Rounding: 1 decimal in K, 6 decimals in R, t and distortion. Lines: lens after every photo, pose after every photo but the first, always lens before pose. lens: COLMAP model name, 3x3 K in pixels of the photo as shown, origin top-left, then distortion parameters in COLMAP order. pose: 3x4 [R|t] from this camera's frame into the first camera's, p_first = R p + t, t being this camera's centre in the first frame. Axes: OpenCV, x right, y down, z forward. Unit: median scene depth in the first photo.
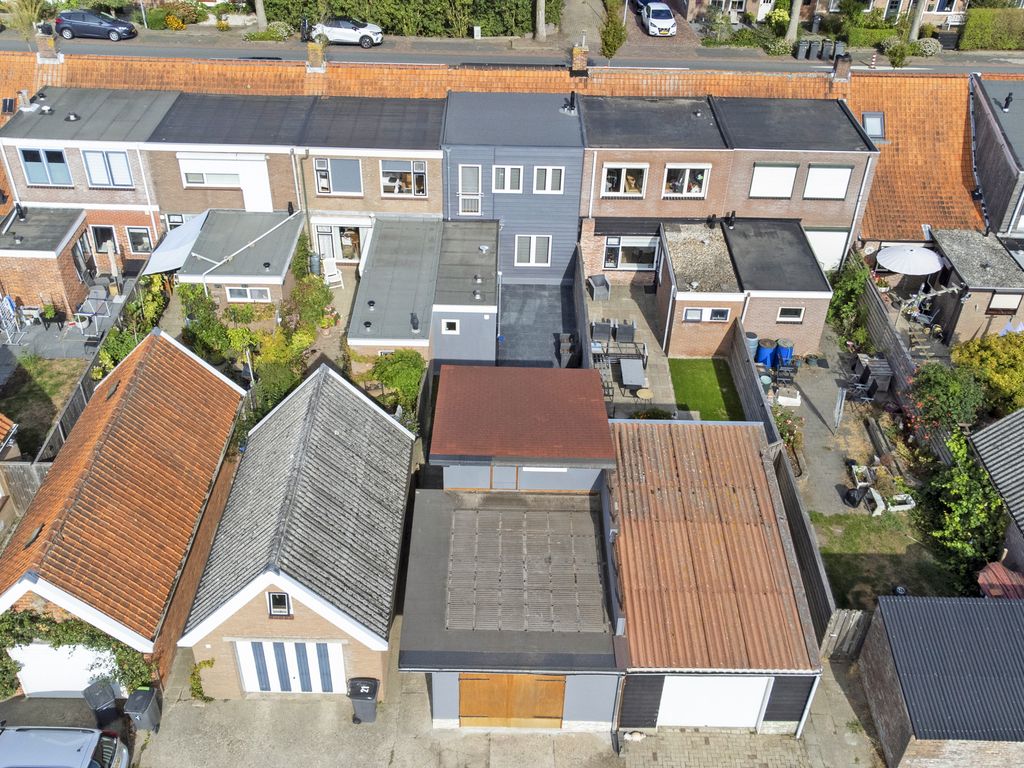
lens RADIAL K [[1025.1, 0, 487.4], [0, 1025.1, 388.3], [0, 0, 1]] dist [0.077867, -0.145759]
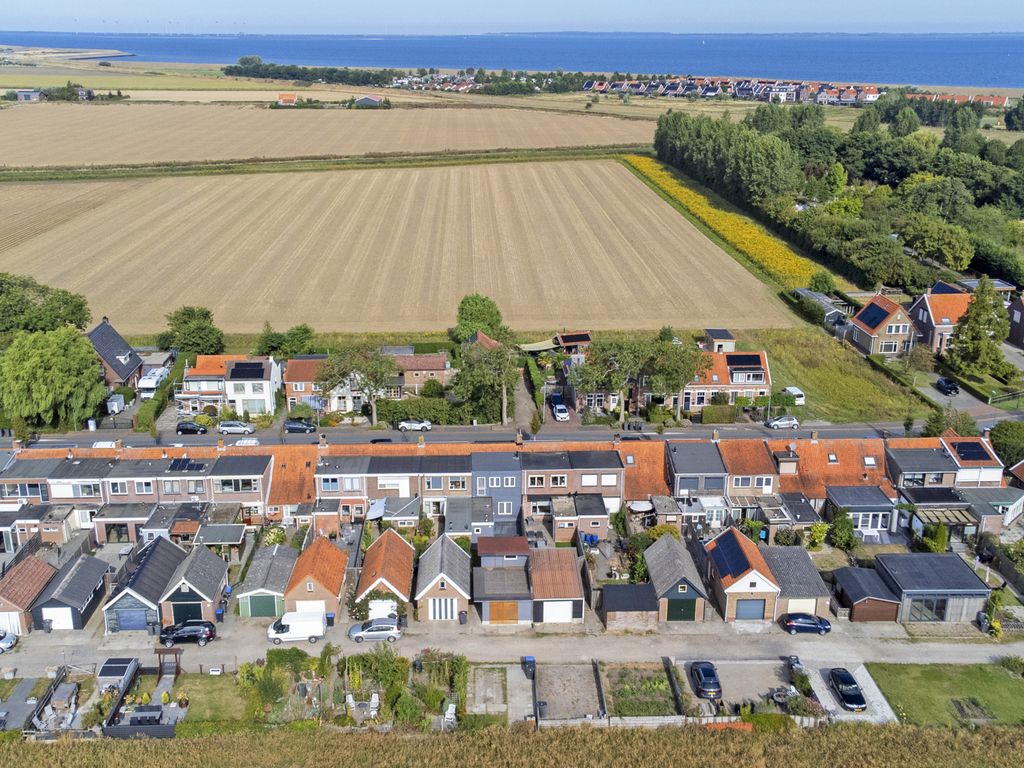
lens RADIAL K [[1025.1, 0, 487.4], [0, 1025.1, 388.3], [0, 0, 1]] dist [0.077867, -0.145759]
pose [[0.999079, -0.032182, 0.028389, -0.070043], [0.039591, 0.946450, -0.320415, 0.441900], [-0.016557, 0.321244, 0.946852, -1.697384]]
